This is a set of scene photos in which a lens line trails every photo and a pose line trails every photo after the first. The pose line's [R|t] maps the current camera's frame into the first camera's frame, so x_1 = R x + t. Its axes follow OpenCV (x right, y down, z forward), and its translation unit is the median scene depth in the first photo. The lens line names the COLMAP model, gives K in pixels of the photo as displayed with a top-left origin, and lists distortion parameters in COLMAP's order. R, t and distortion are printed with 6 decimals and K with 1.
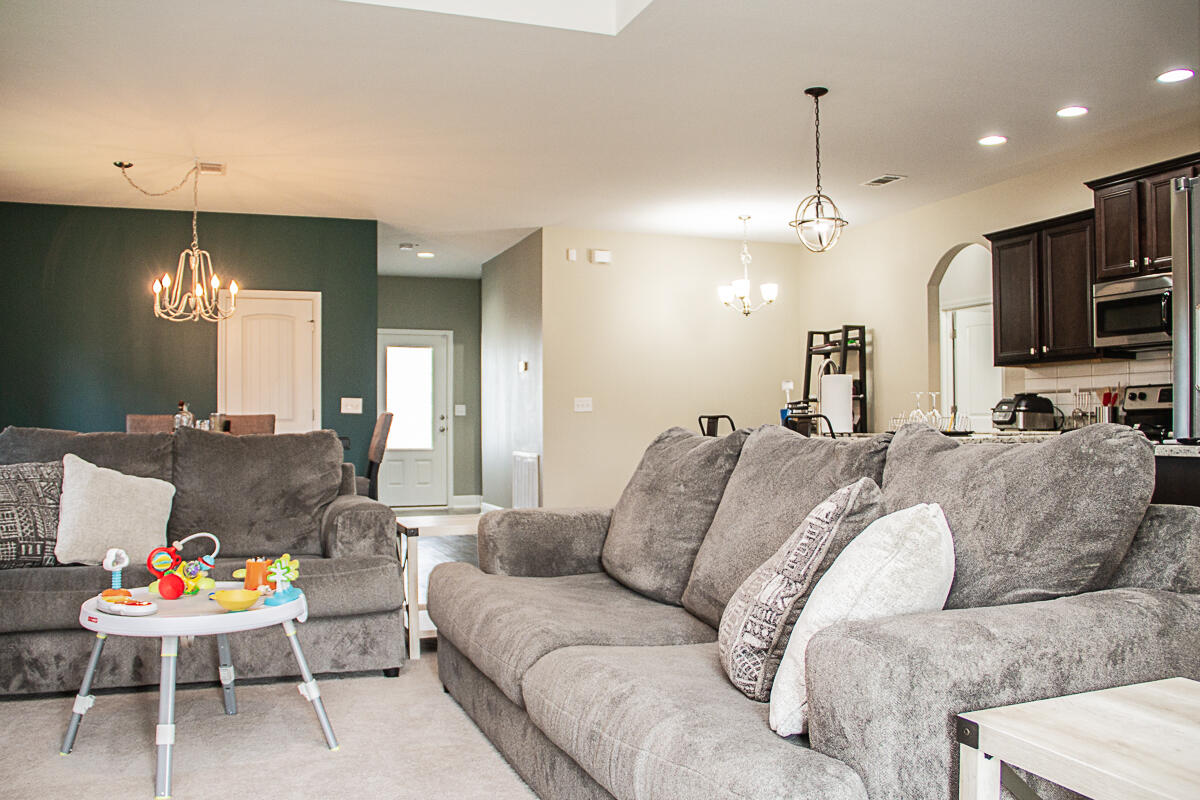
lens RADIAL K [[1021.8, 0, 591.0], [0, 1021.8, 426.4], [0, 0, 1]] dist [-0.171488, 0.114476]
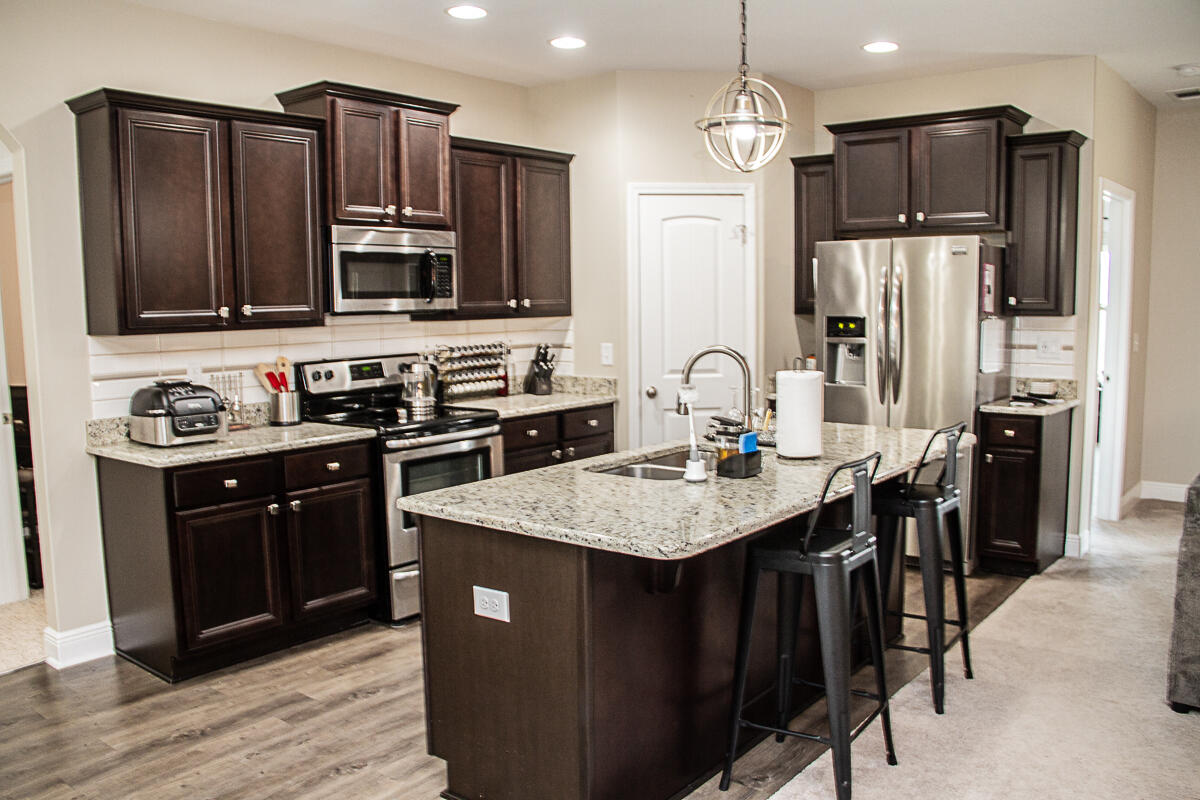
lens RADIAL K [[990.3, 0, 595.5], [0, 990.3, 418.4], [0, 0, 1]] dist [-0.173344, 0.135969]
pose [[-0.505107, -0.087251, 0.858635, -0.200412], [0.019373, 0.993480, 0.112350, -0.072599], [-0.862839, 0.073384, -0.500123, 1.097638]]
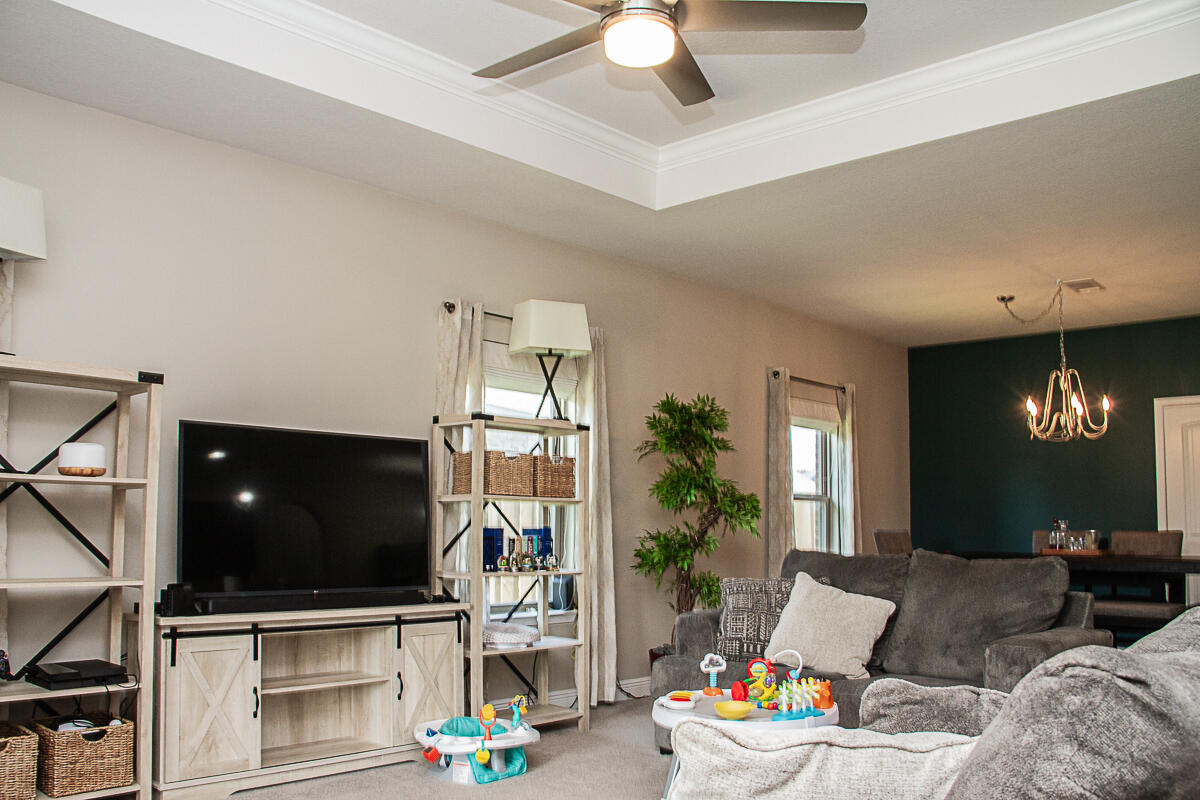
lens RADIAL K [[983.9, 0, 603.7], [0, 983.9, 447.6], [0, 0, 1]] dist [-0.181440, 0.122407]
pose [[0.440913, -0.057176, -0.895727, 0.252214], [-0.015346, 0.997343, -0.071216, -0.020262], [0.897418, 0.045146, 0.438864, 0.147092]]
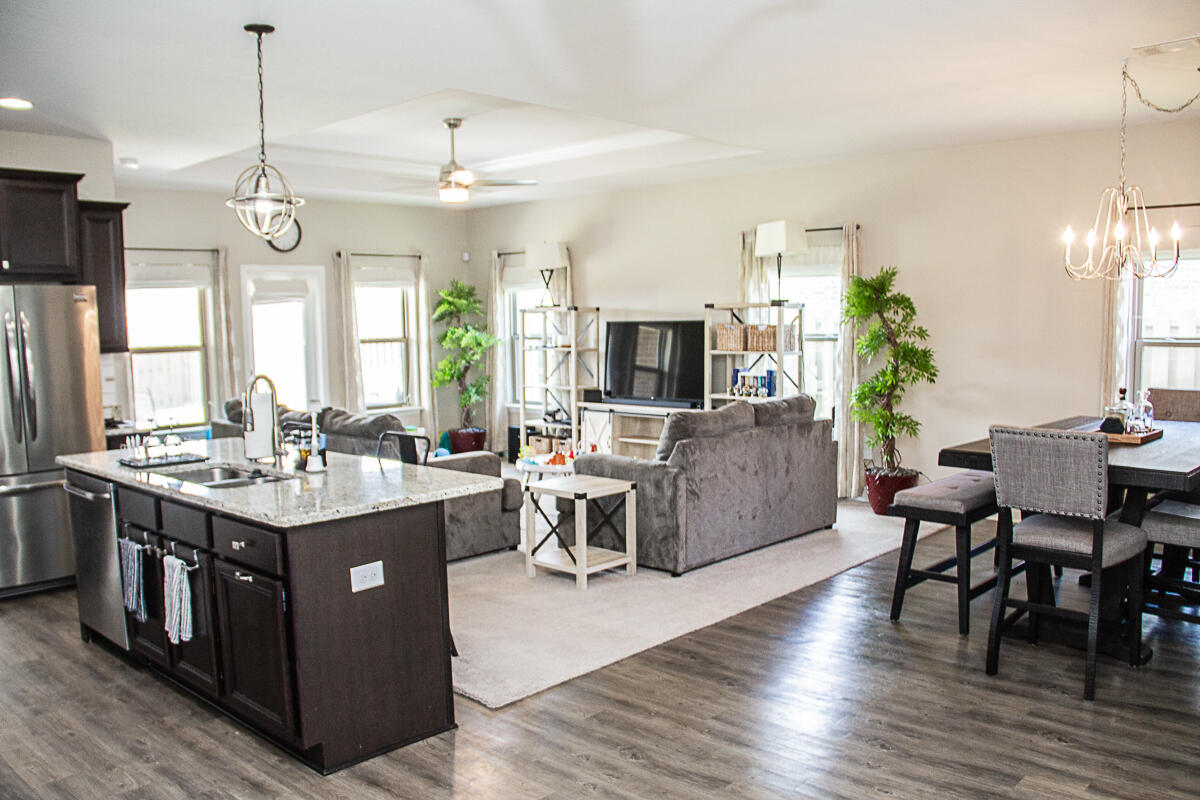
lens RADIAL K [[983.9, 0, 603.7], [0, 983.9, 447.6], [0, 0, 1]] dist [-0.181440, 0.122407]
pose [[-0.893025, 0.078331, -0.443137, 0.263401], [0.021790, 0.991106, 0.131281, -0.079147], [0.449479, 0.107581, -0.886789, 1.424054]]
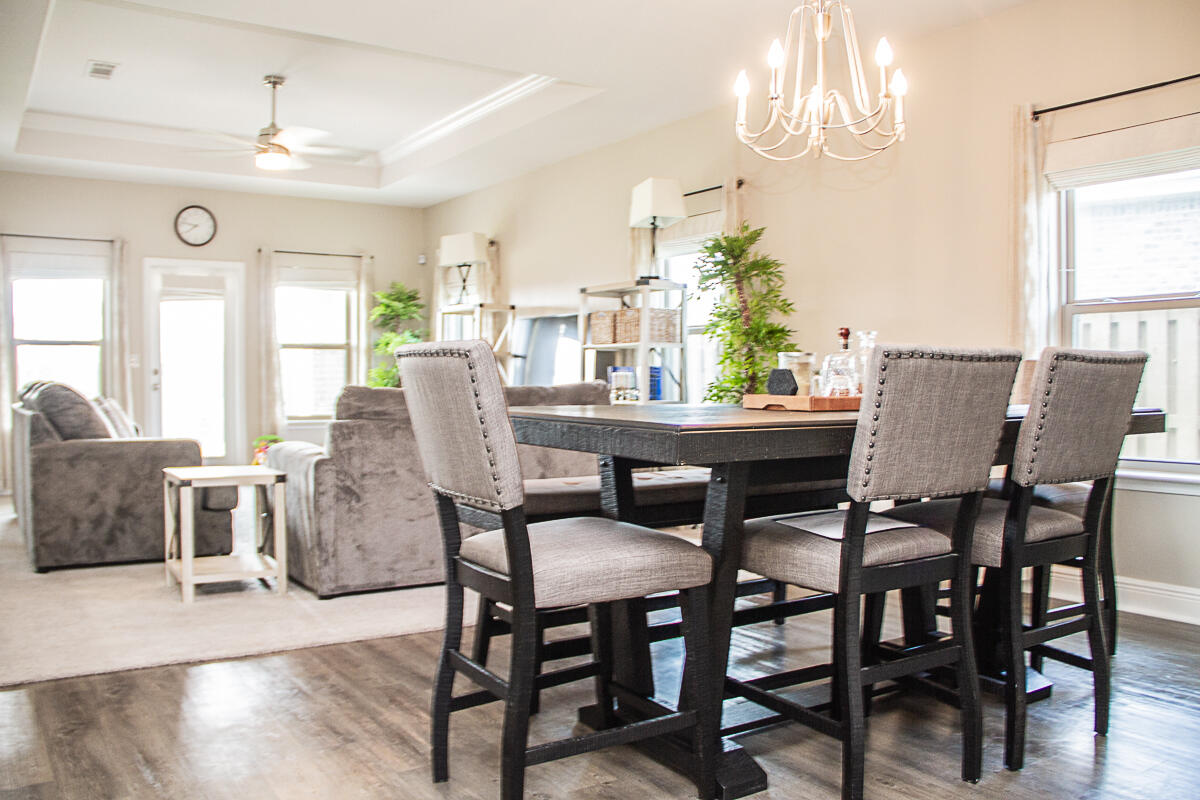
lens RADIAL K [[990.3, 0, 595.5], [0, 990.3, 418.4], [0, 0, 1]] dist [-0.173344, 0.135969]
pose [[-0.973771, 0.011147, -0.227259, -0.188562], [0.002767, 0.999306, 0.037158, 0.001023], [0.227515, 0.035554, -0.973125, 1.373359]]
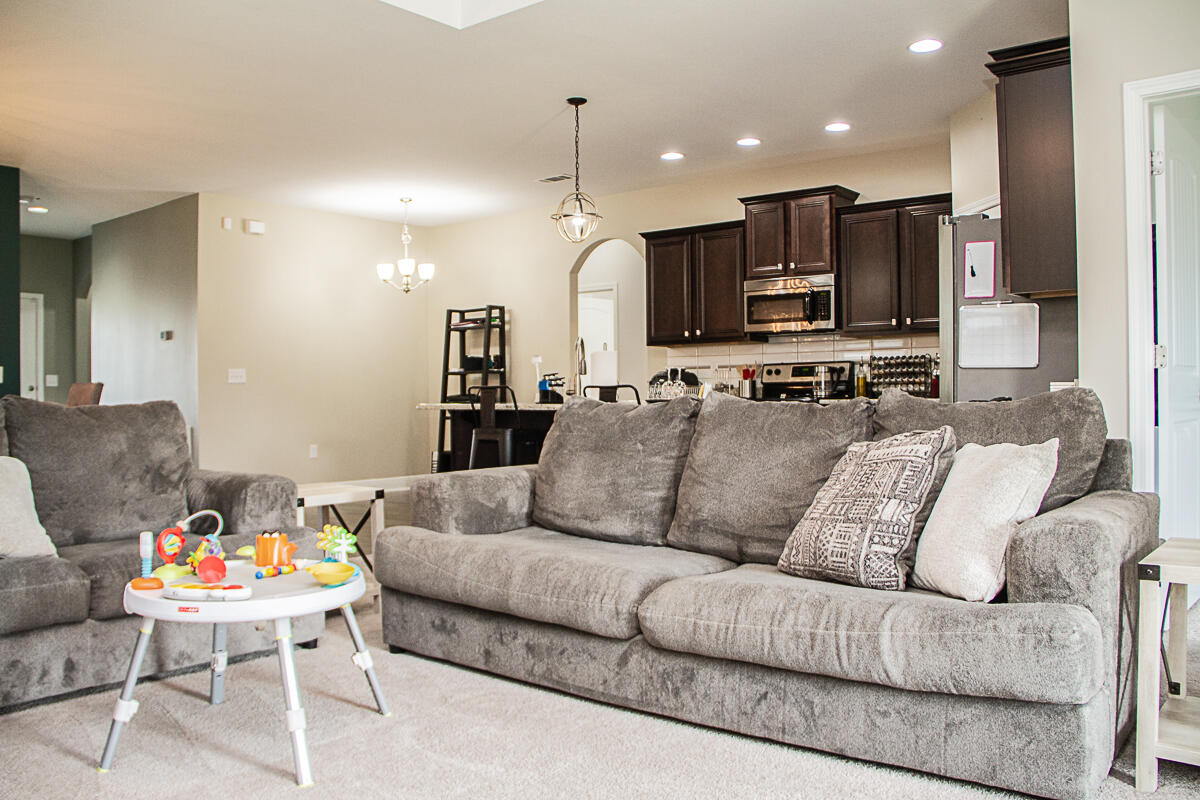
lens RADIAL K [[990.3, 0, 595.5], [0, 990.3, 418.4], [0, 0, 1]] dist [-0.173344, 0.135969]
pose [[0.862245, -0.012329, 0.506341, -0.253652], [0.002859, 0.999806, 0.019474, 0.003011], [-0.506483, -0.015344, 0.862113, 0.023861]]
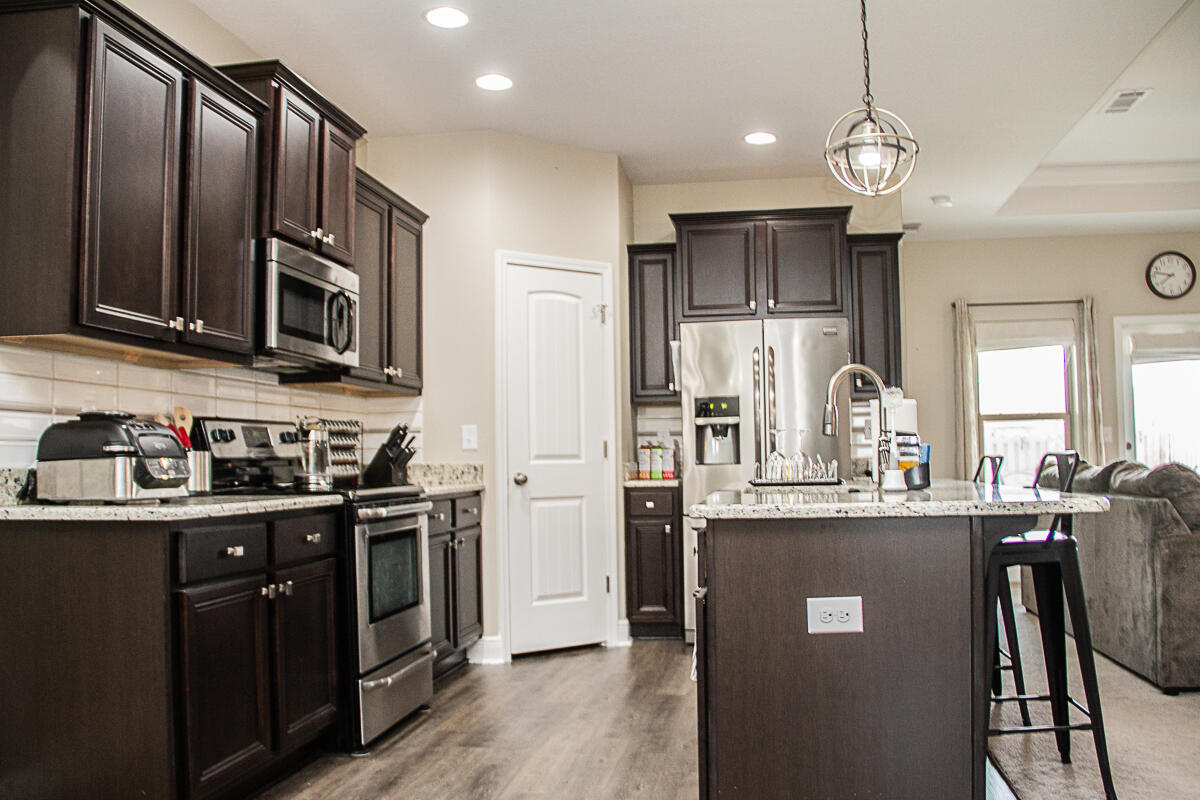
lens RADIAL K [[1023.4, 0, 614.8], [0, 1023.4, 435.9], [0, 0, 1]] dist [-0.179643, 0.144148]
pose [[-0.870926, 0.036423, 0.490063, 0.053575], [0.024184, 0.999218, -0.031287, -0.005654], [-0.490819, -0.015397, -0.871125, 1.282867]]
